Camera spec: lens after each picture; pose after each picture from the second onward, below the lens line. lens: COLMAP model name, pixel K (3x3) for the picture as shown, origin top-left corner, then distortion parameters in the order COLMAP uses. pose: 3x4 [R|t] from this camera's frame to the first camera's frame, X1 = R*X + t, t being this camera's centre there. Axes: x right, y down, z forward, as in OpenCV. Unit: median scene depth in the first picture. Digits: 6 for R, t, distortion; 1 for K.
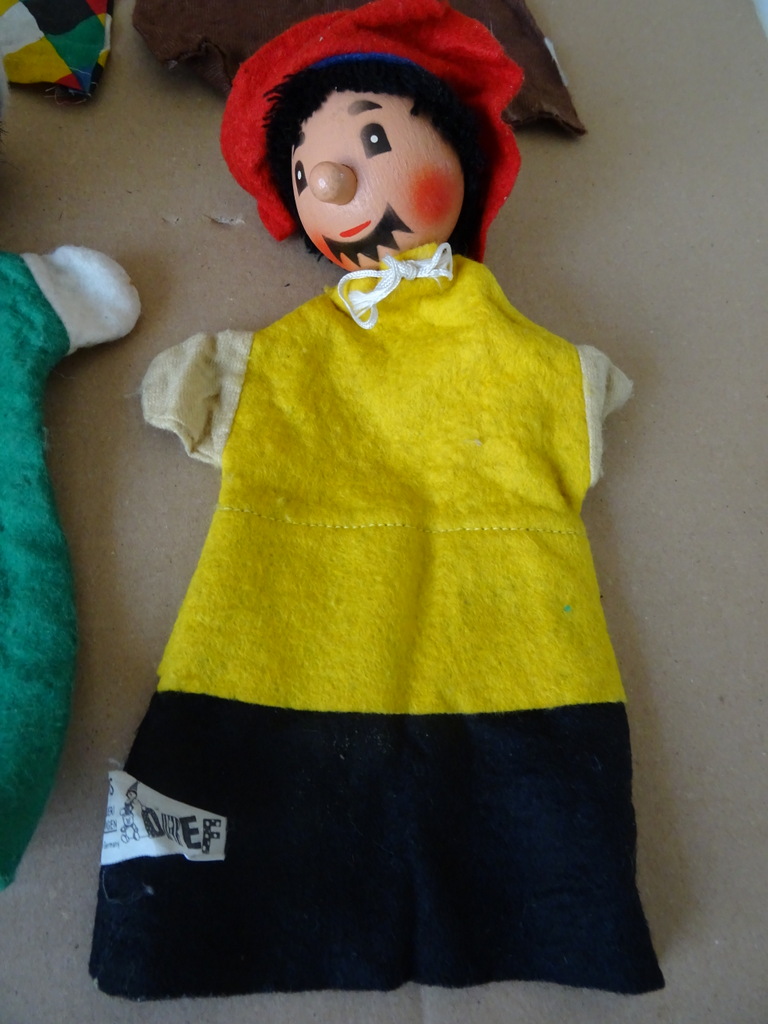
lens RADIAL K [[731.0, 0, 380.9], [0, 731.0, 509.7], [0, 0, 1]] dist [-0.001126, -0.009893]
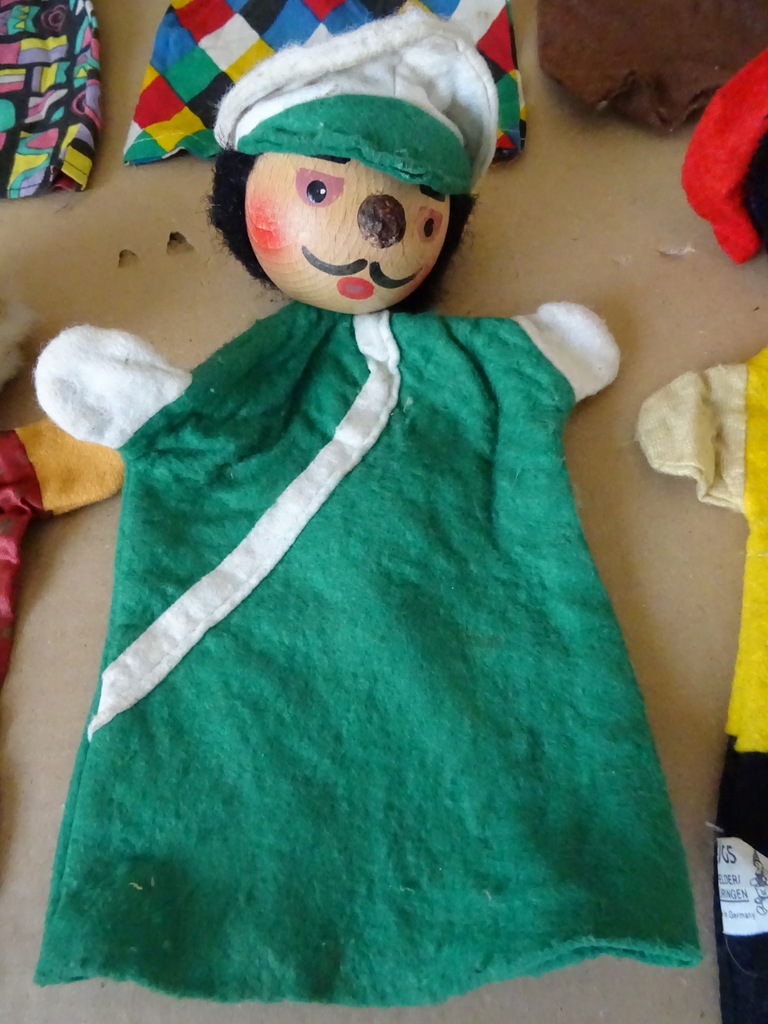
lens RADIAL K [[731.0, 0, 380.9], [0, 731.0, 509.7], [0, 0, 1]] dist [-0.001126, -0.009893]
pose [[0.961040, -0.069662, -0.267486, -0.413274], [0.066726, 0.997570, -0.020058, -0.070440], [0.268233, 0.001429, 0.963353, -0.047370]]
